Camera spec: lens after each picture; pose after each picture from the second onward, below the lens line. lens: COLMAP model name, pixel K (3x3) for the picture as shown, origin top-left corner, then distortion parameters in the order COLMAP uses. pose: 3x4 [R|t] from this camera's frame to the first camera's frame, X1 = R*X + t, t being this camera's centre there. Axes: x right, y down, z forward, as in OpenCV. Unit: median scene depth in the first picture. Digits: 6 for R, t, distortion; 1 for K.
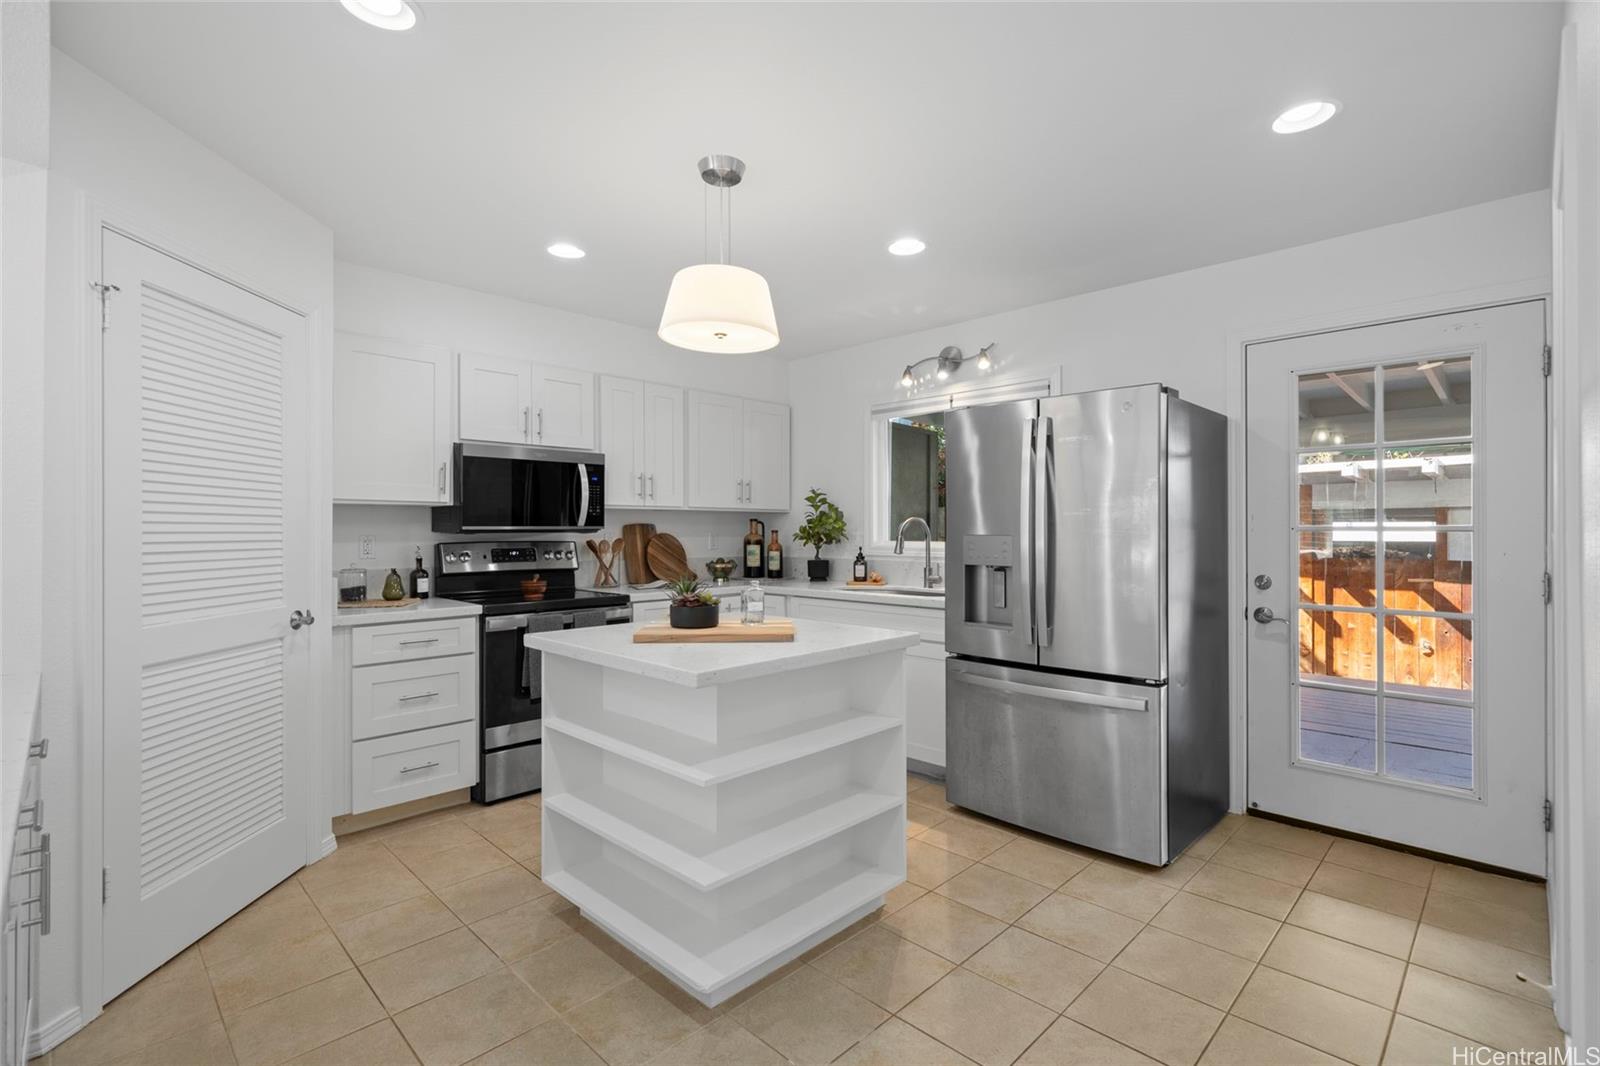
lens RADIAL K [[733.1, 0, 805.1], [0, 733.1, 525.8], [0, 0, 1]] dist [-0.004315, 0.001539]
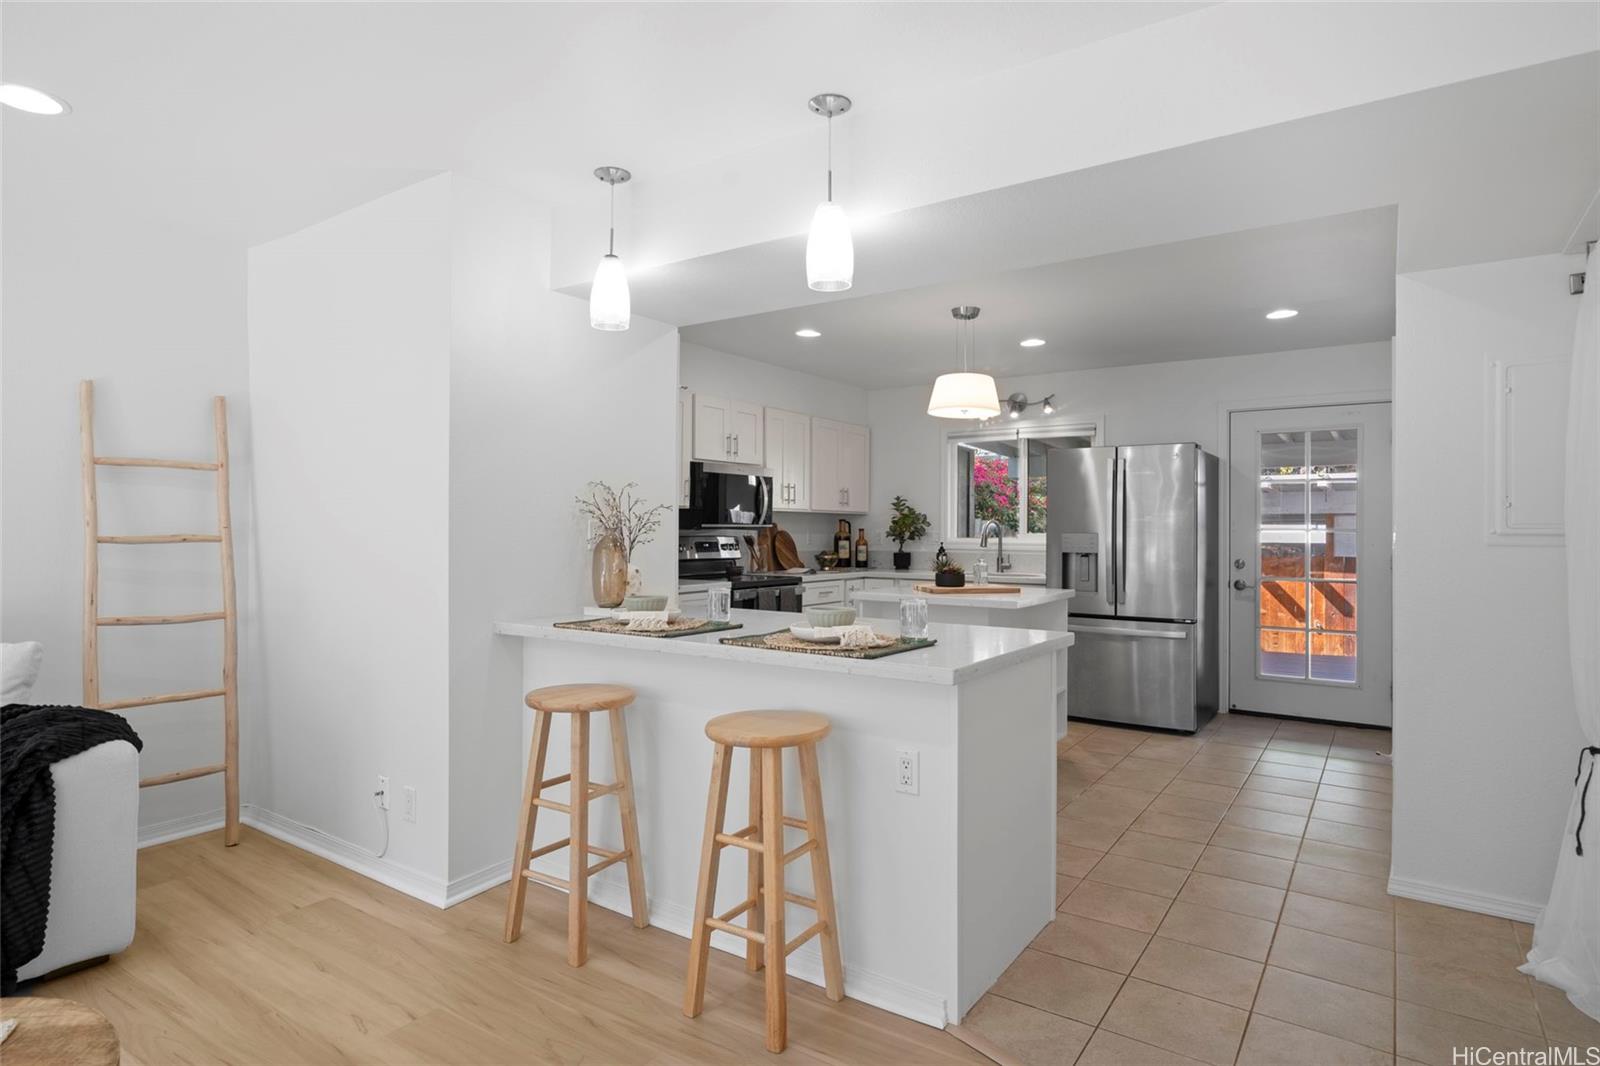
lens RADIAL K [[855.4, 0, 806.3], [0, 855.4, 523.9], [0, 0, 1]] dist [-0.008636, 0.000300]
pose [[0.984772, 0.007626, 0.173685, -0.414772], [-0.007543, 0.999971, -0.001138, 0.000163], [-0.173689, -0.000189, 0.984801, -0.436665]]
